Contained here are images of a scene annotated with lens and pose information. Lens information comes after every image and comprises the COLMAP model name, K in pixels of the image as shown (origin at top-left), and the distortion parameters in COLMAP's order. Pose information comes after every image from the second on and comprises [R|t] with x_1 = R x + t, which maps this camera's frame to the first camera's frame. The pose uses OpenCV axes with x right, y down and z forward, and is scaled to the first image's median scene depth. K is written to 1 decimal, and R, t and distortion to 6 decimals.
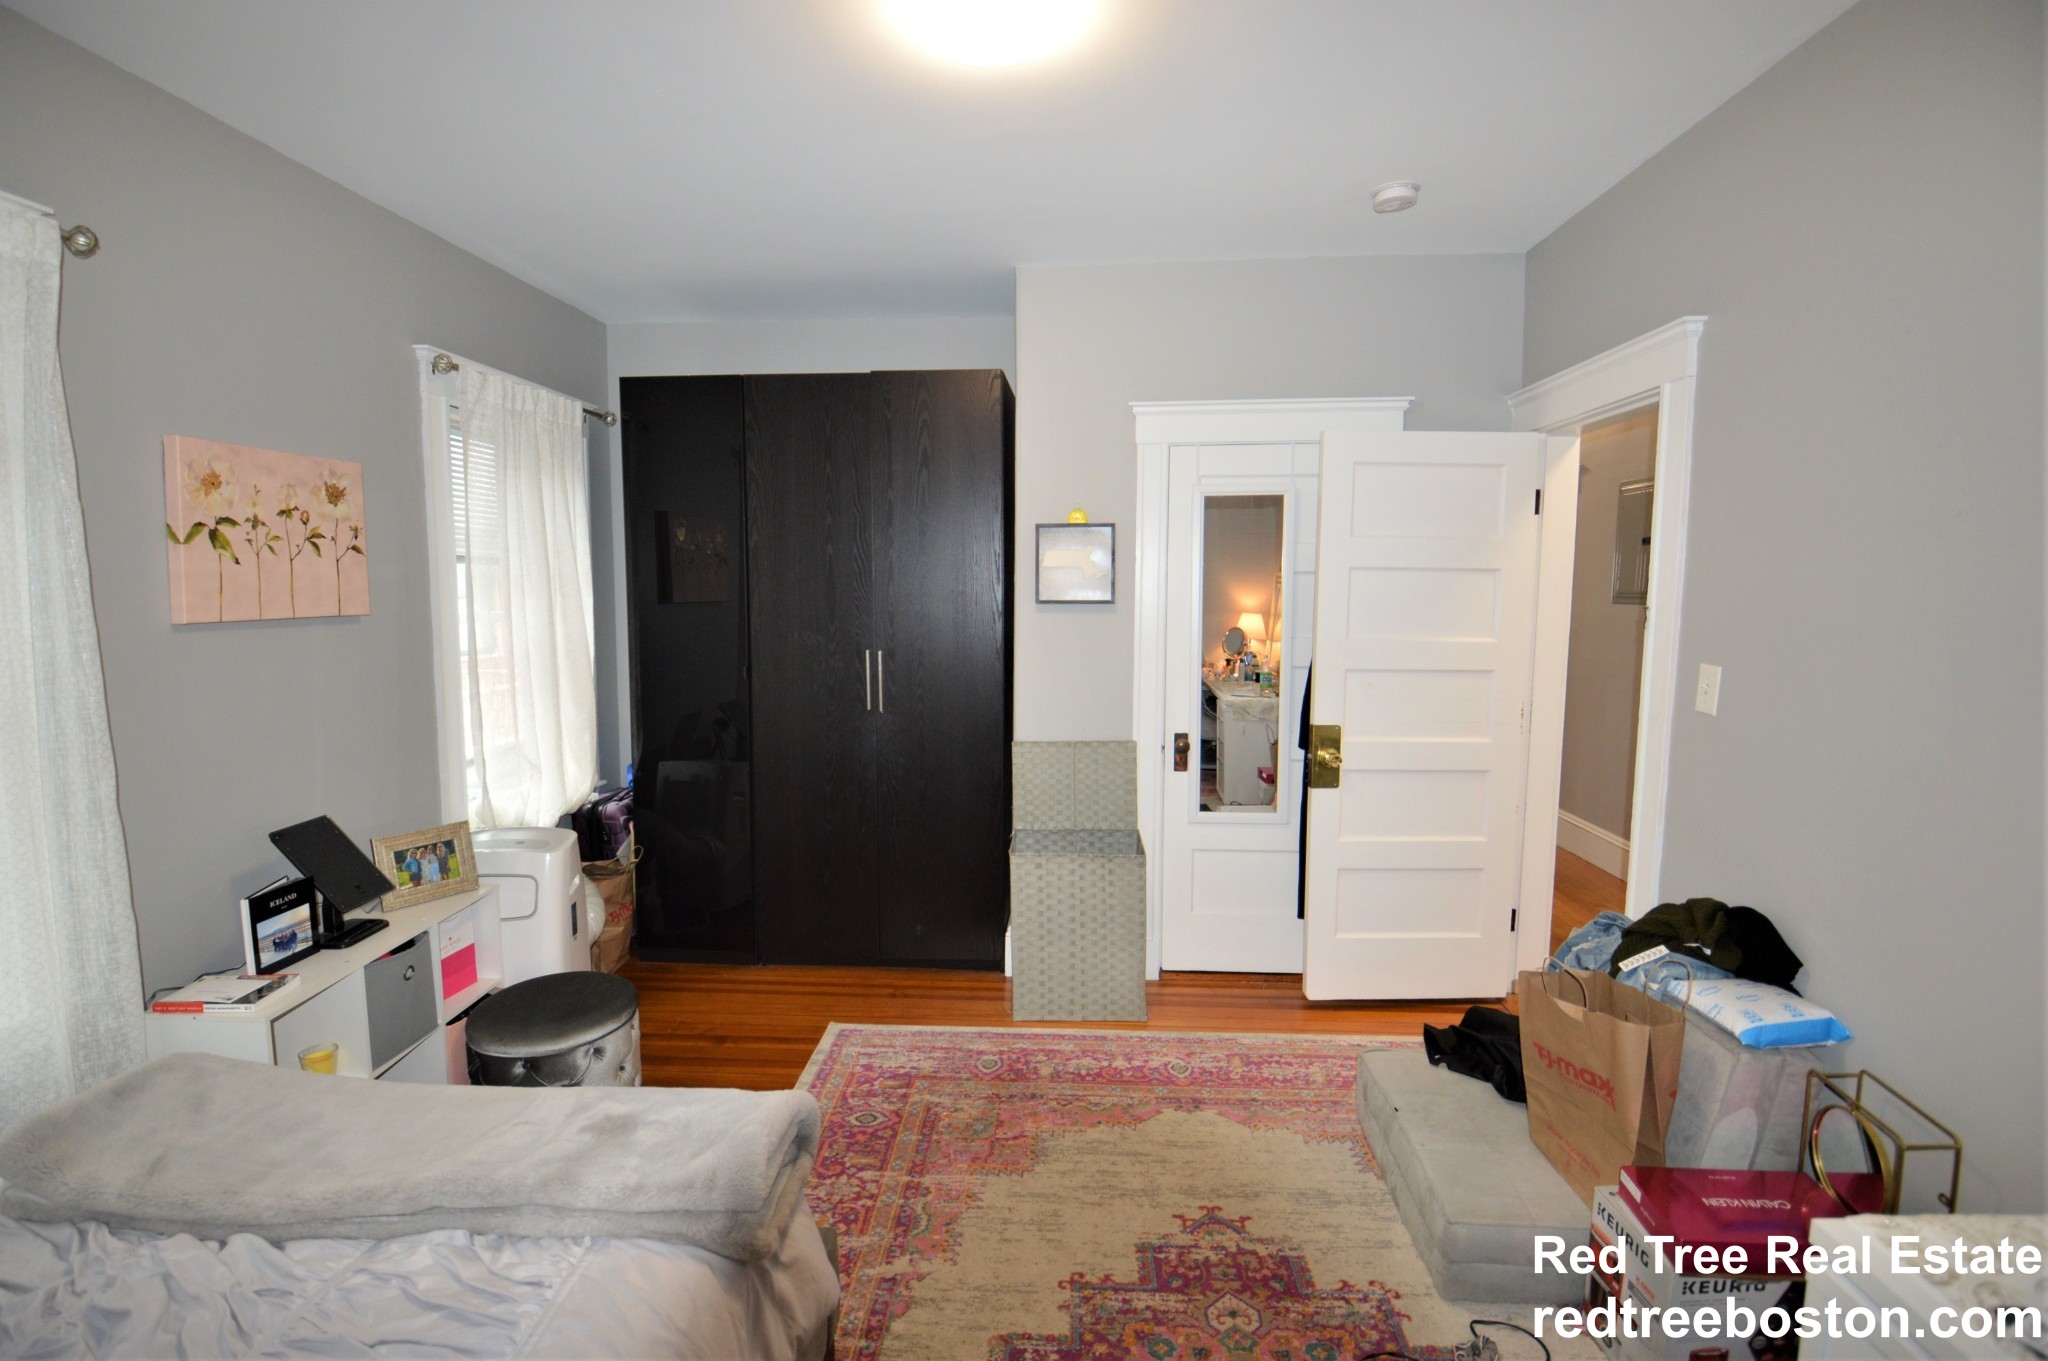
lens RADIAL K [[922.9, 0, 1020.2], [0, 922.9, 674.0], [0, 0, 1]] dist [-0.000879, -0.000571]
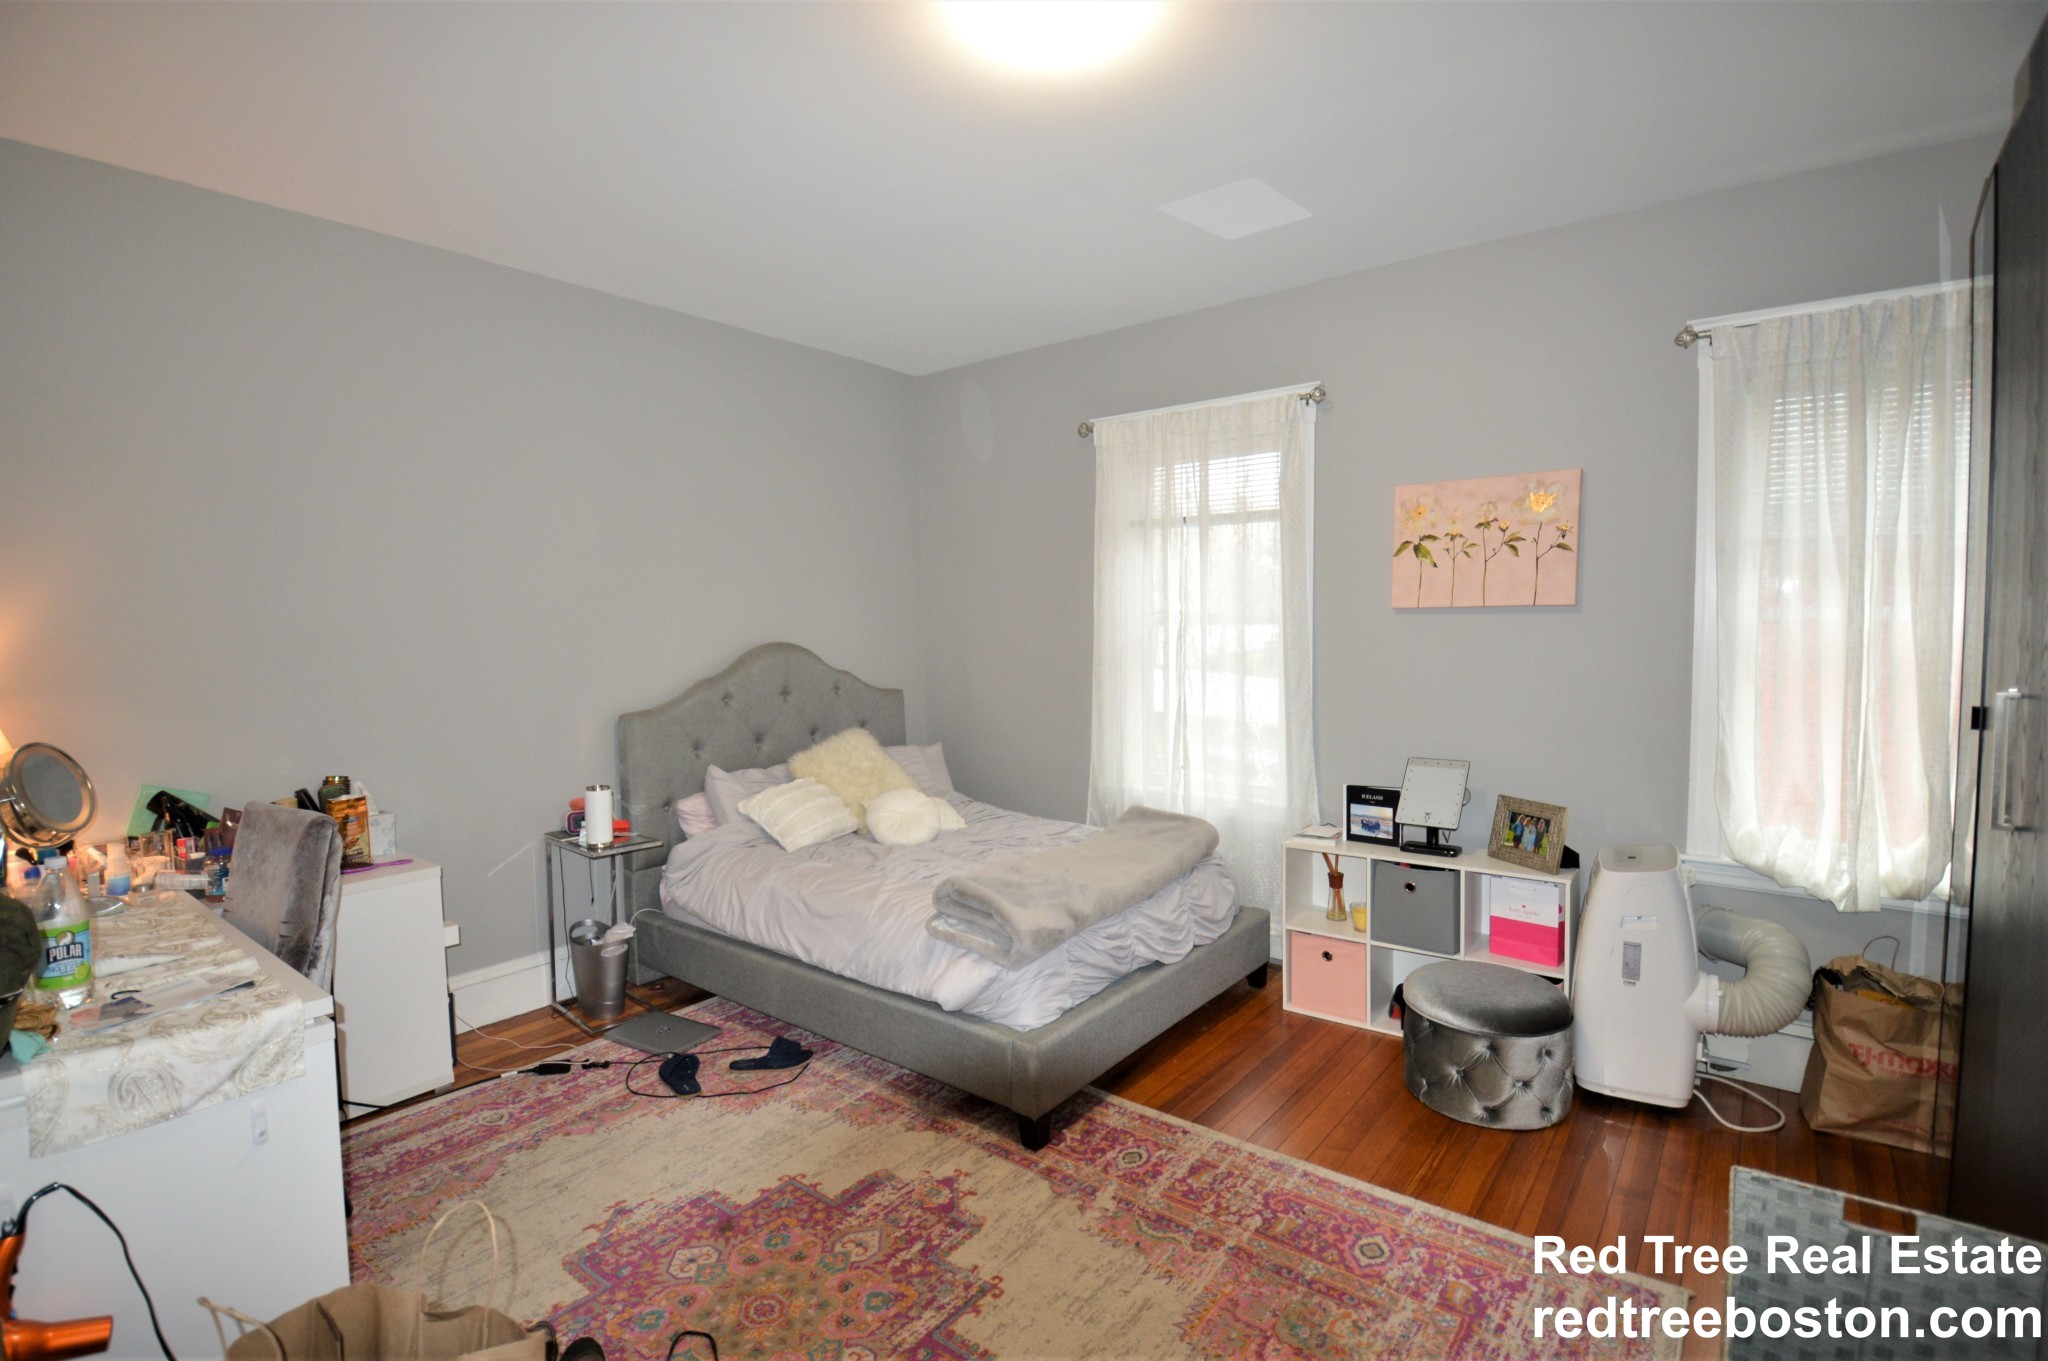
lens RADIAL K [[942.1, 0, 1020.5], [0, 942.1, 670.7], [0, 0, 1]] dist [-0.003458, -0.016831]
pose [[-0.561145, 0.045291, -0.826477, 0.727670], [-0.072862, 0.991923, 0.103827, -0.066771], [0.824504, 0.118480, -0.553313, 1.327134]]
